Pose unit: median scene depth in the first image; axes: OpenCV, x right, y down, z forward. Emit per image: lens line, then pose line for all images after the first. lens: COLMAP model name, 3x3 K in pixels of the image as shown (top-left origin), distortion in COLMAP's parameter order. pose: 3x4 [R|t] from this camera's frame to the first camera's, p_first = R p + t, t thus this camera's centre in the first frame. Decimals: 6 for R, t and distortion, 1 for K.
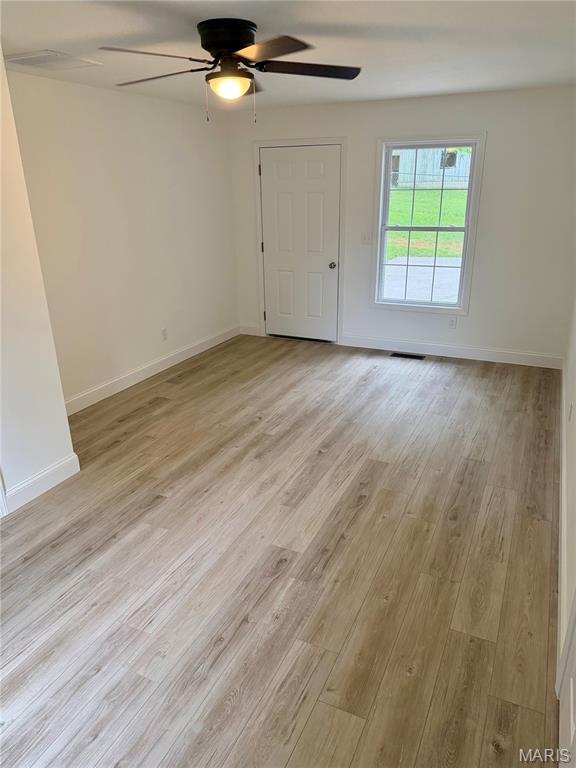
lens RADIAL K [[539.6, 0, 288.0], [0, 539.6, 384.0], [0, 0, 1]] dist [0.072982, -0.094607]
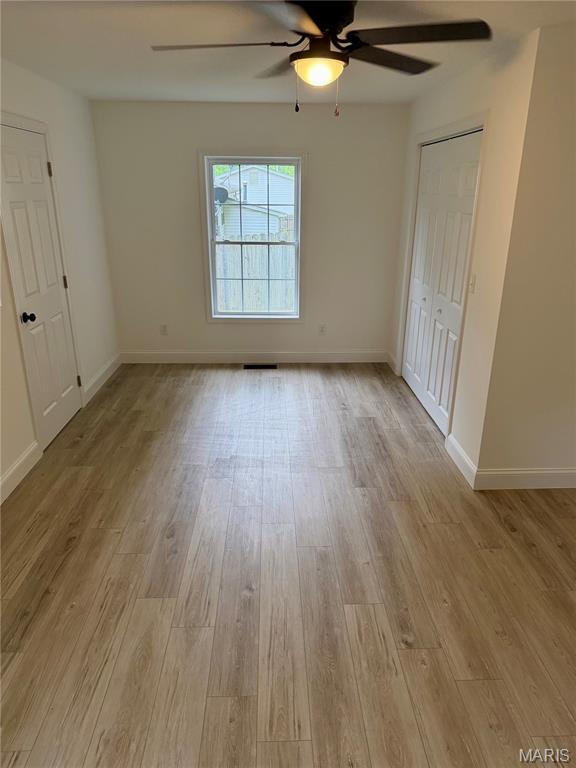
lens RADIAL K [[539.6, 0, 288.0], [0, 539.6, 384.0], [0, 0, 1]] dist [0.072982, -0.094607]
pose [[-0.888869, 0.169289, -0.425738, 0.328547], [-0.150999, 0.769072, 0.621070, -0.620611], [0.432564, 0.616336, -0.658041, 1.634354]]
